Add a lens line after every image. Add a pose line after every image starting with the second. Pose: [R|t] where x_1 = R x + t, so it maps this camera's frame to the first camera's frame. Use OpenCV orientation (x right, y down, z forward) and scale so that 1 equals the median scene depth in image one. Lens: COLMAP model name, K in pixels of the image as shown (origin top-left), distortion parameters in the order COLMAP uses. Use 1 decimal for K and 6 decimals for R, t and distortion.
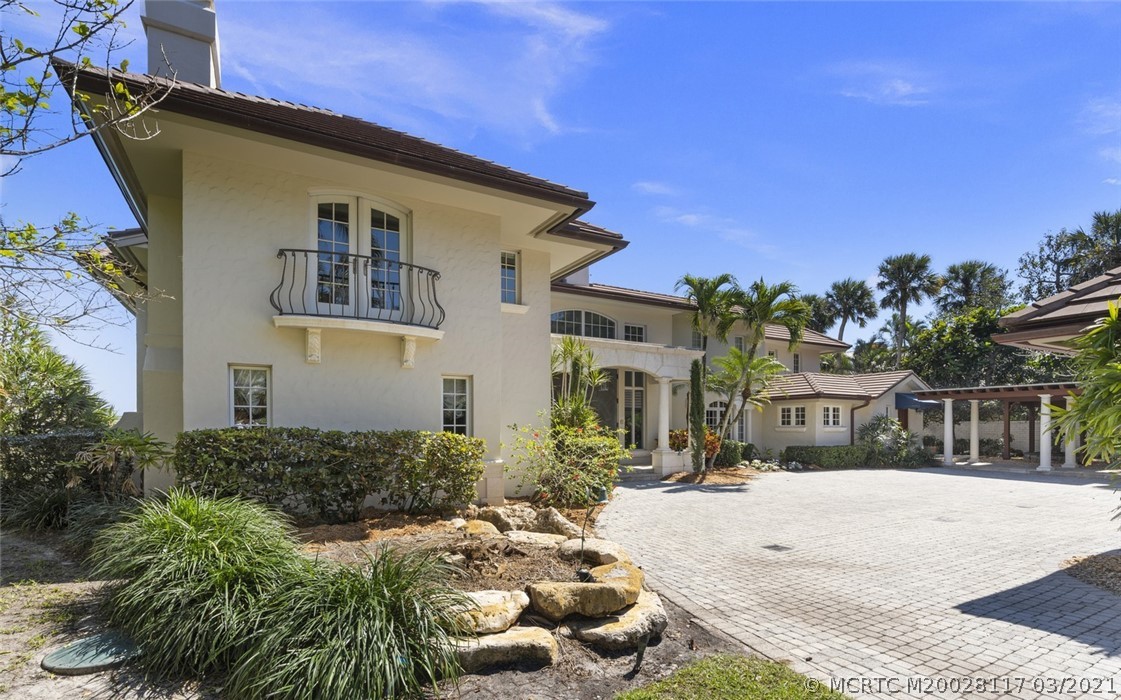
lens RADIAL K [[519.9, 0, 562.3], [0, 519.9, 429.3], [0, 0, 1]] dist [-0.011026, 0.003114]
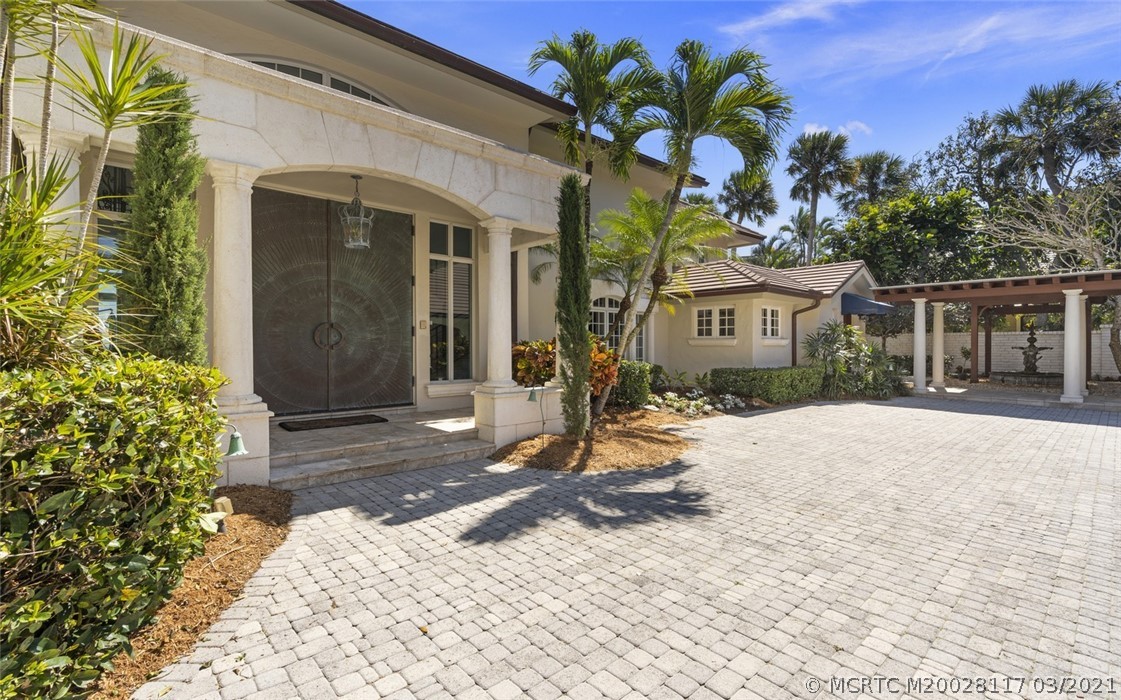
lens RADIAL K [[519.9, 0, 552.5], [0, 519.9, 350.6], [0, 0, 1]] dist [-0.011026, 0.003114]
pose [[0.977955, -0.003533, 0.208785, 0.111686], [0.001935, 0.999967, 0.007856, 0.005199], [-0.208805, -0.007279, 0.977930, 0.425645]]
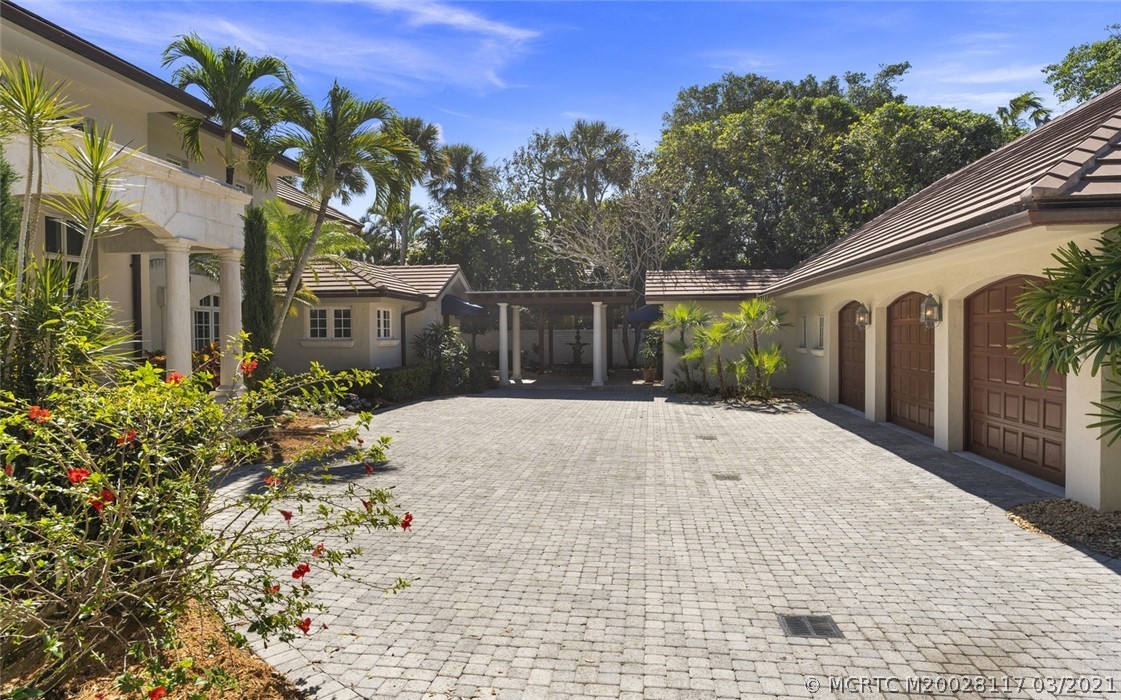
lens RADIAL K [[692.9, 0, 560.9], [0, 692.9, 349.5], [0, 0, 1]] dist [0.001222, -0.001282]
pose [[0.608094, -0.022743, 0.793539, -0.065029], [0.009701, 0.999728, 0.021219, -0.009018], [-0.793806, -0.005205, 0.608149, 0.273442]]
